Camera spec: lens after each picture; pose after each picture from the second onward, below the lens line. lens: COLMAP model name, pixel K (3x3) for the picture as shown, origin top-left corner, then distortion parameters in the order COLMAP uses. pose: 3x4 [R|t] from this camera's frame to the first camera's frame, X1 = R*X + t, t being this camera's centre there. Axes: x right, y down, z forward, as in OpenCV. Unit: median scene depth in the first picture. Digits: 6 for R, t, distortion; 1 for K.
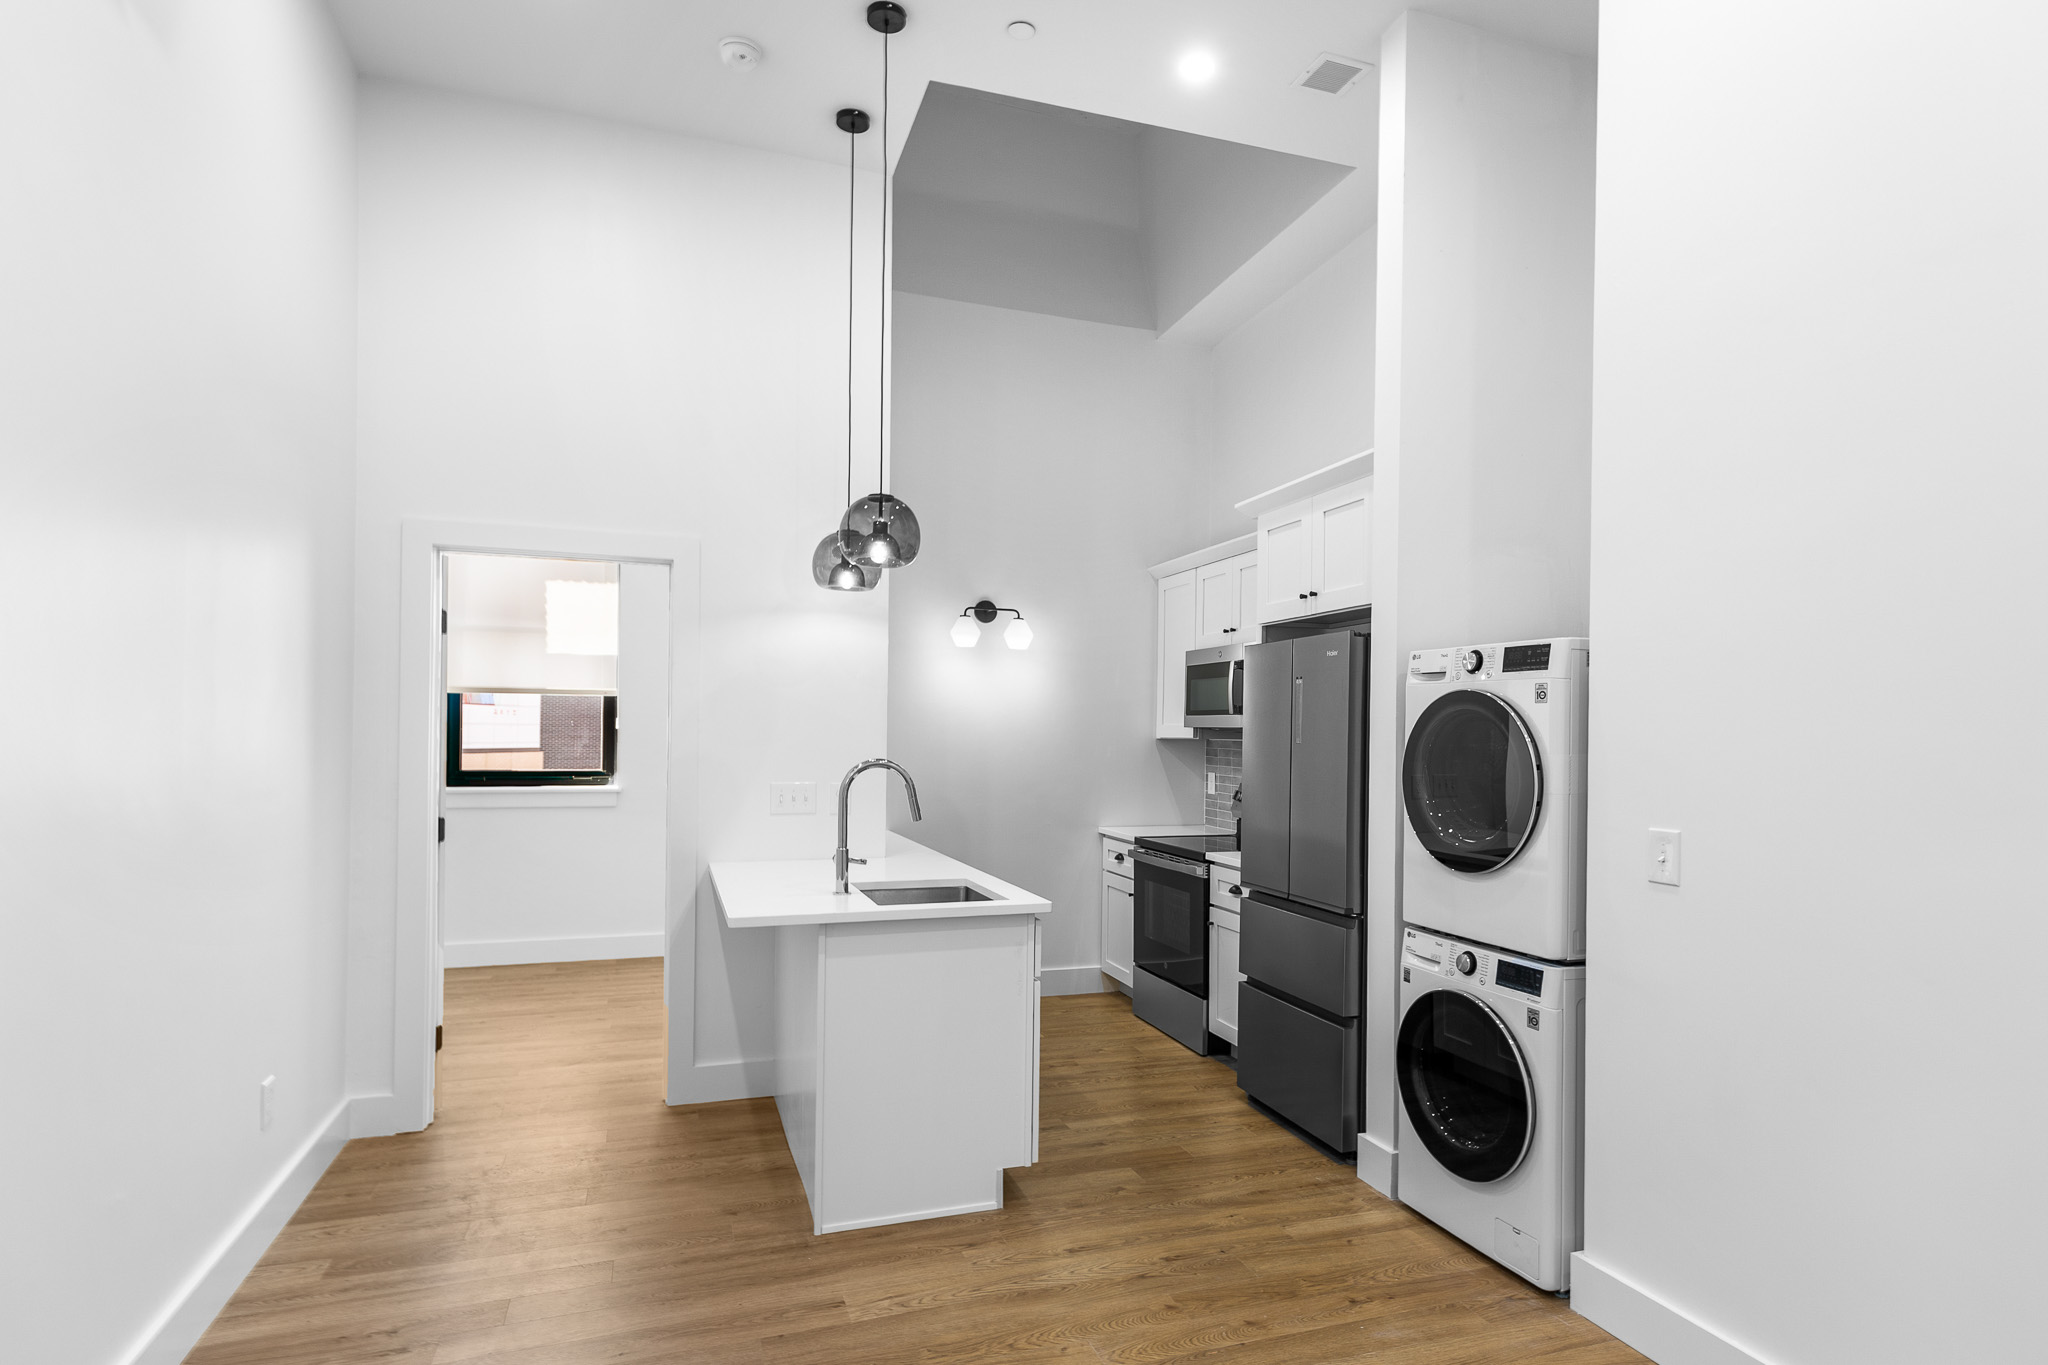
lens RADIAL K [[1092.1, 0, 1021.5], [0, 1092.1, 728.3], [0, 0, 1]] dist [0.040706, -0.000101]
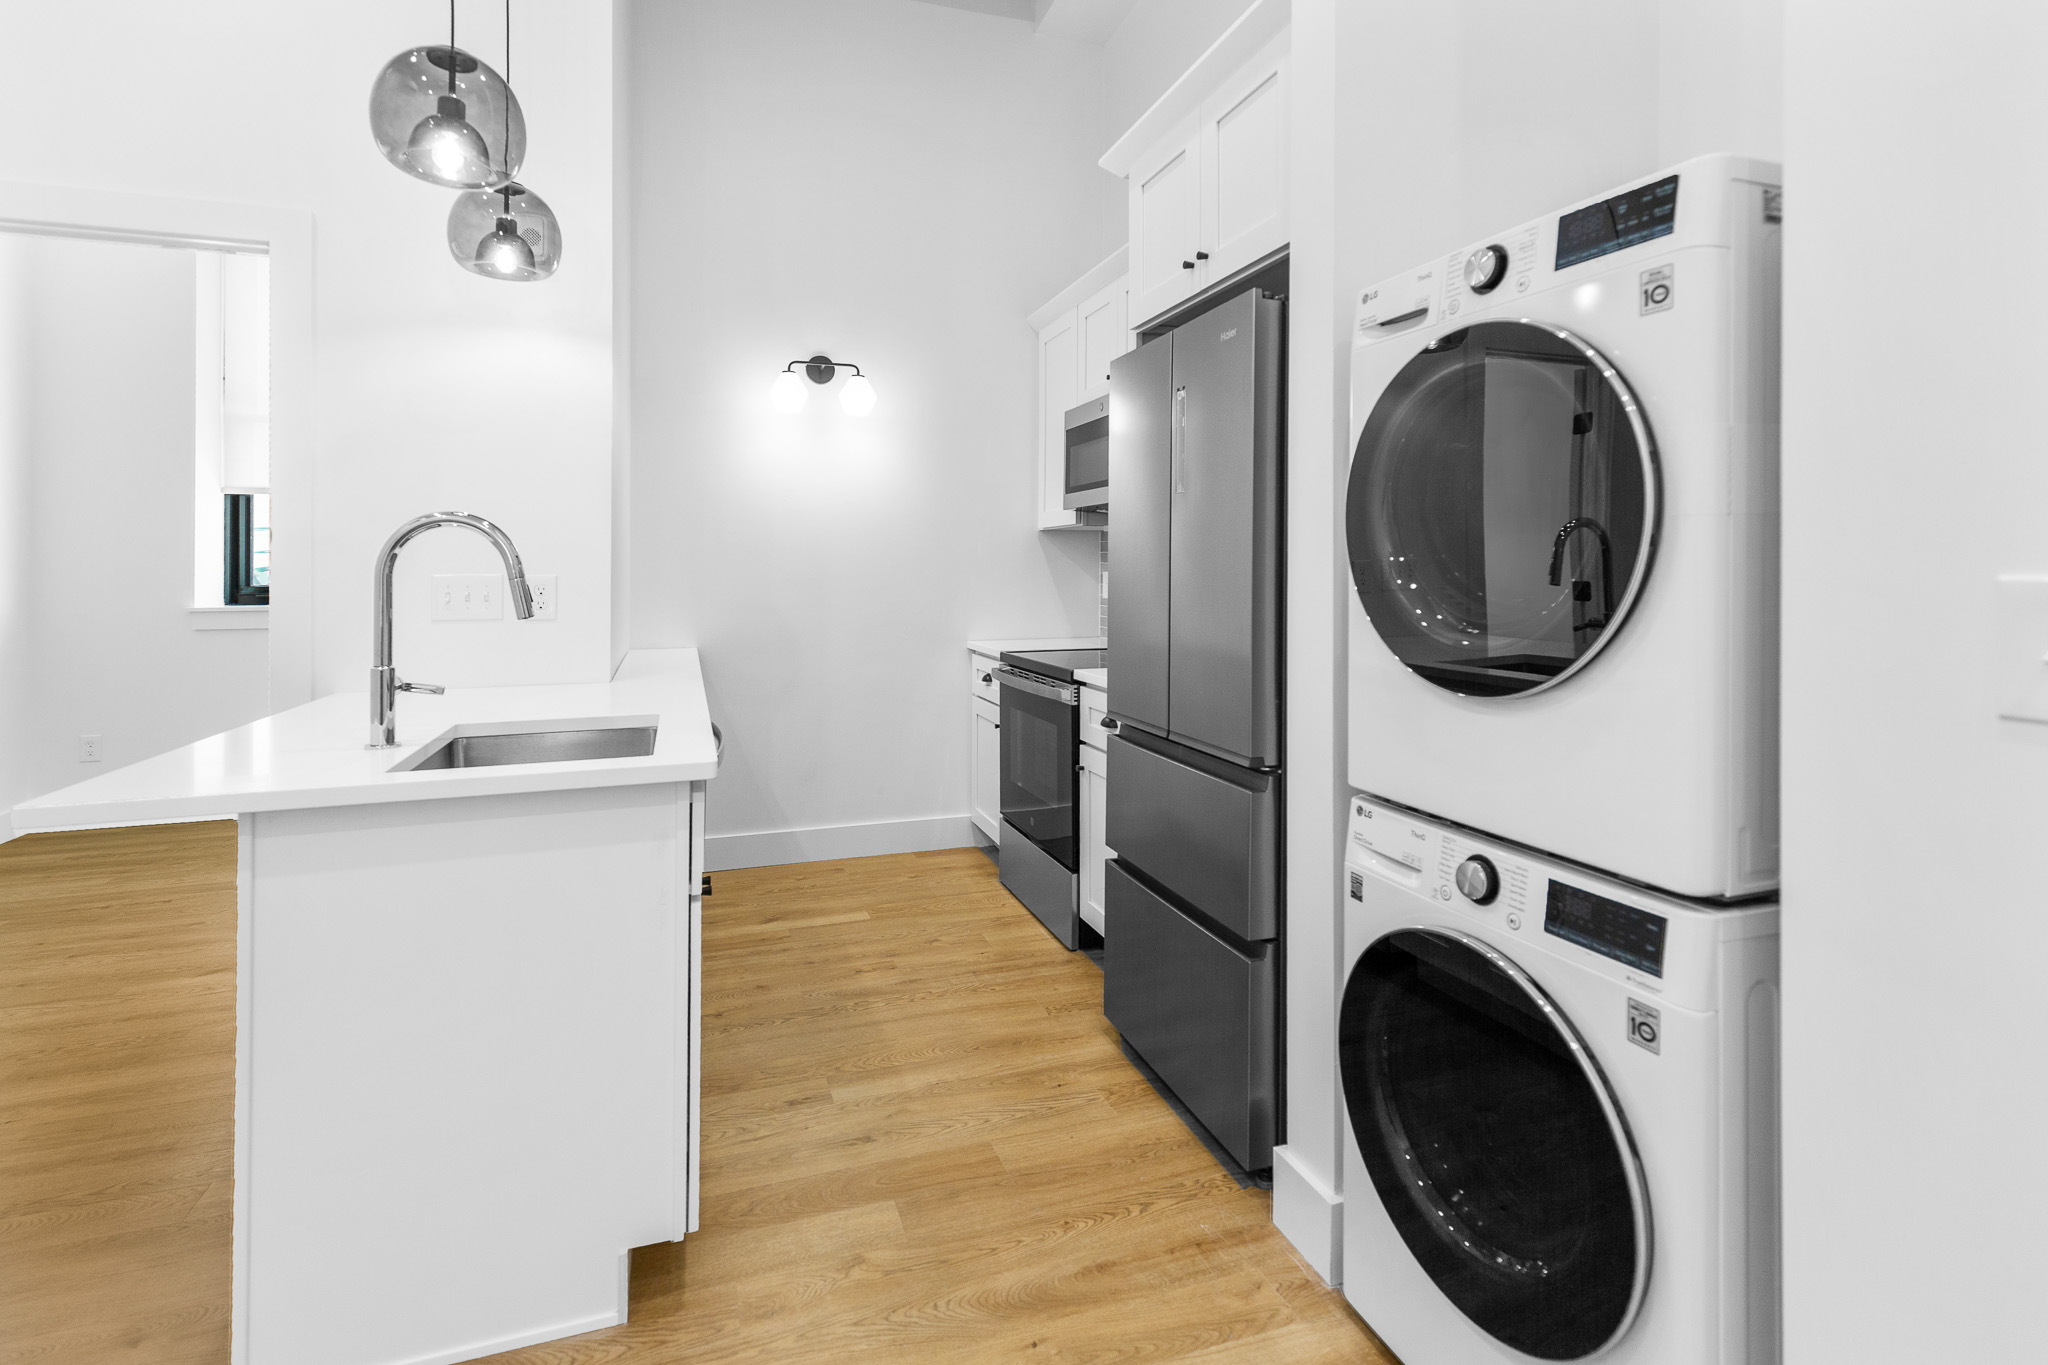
lens RADIAL K [[986.2, 0, 1015.1], [0, 986.2, 569.6], [0, 0, 1]] dist [0.011339, -0.000428]
pose [[0.999799, -0.011480, 0.016411, 0.163119], [0.011385, 0.999918, 0.005873, 0.059085], [-0.016477, -0.005685, 0.999848, 0.478544]]
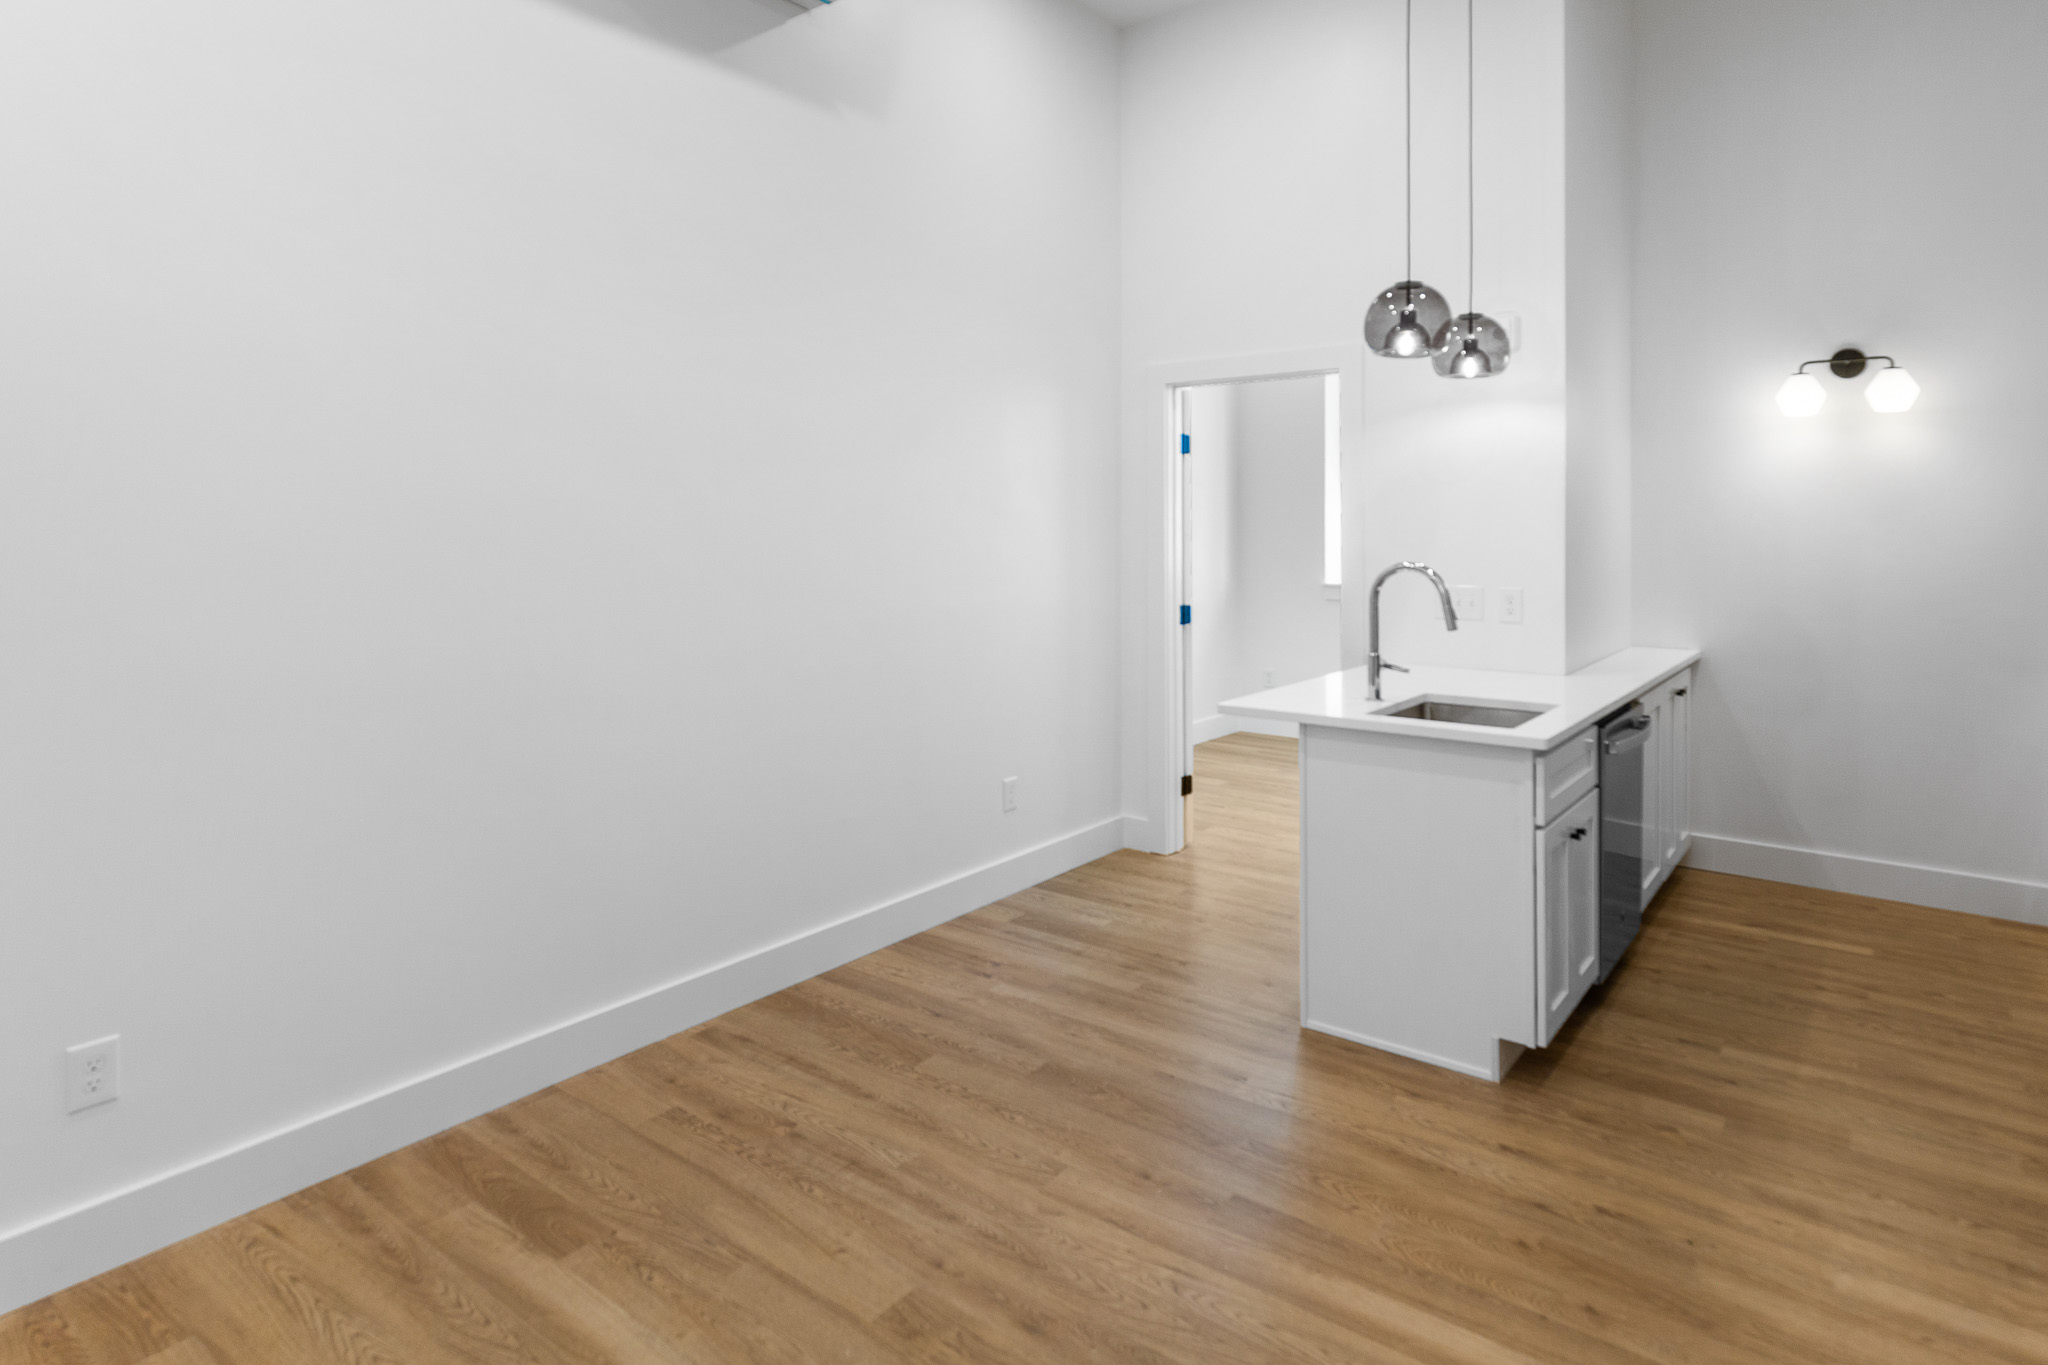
lens RADIAL K [[1120.0, 0, 1013.2], [0, 1120.0, 527.2], [0, 0, 1]] dist [0.046454, 0.000299]
pose [[0.564746, -0.013225, -0.825159, 0.485704], [0.014373, 0.999878, -0.006189, -0.000781], [0.825140, -0.008365, 0.564867, 0.171635]]
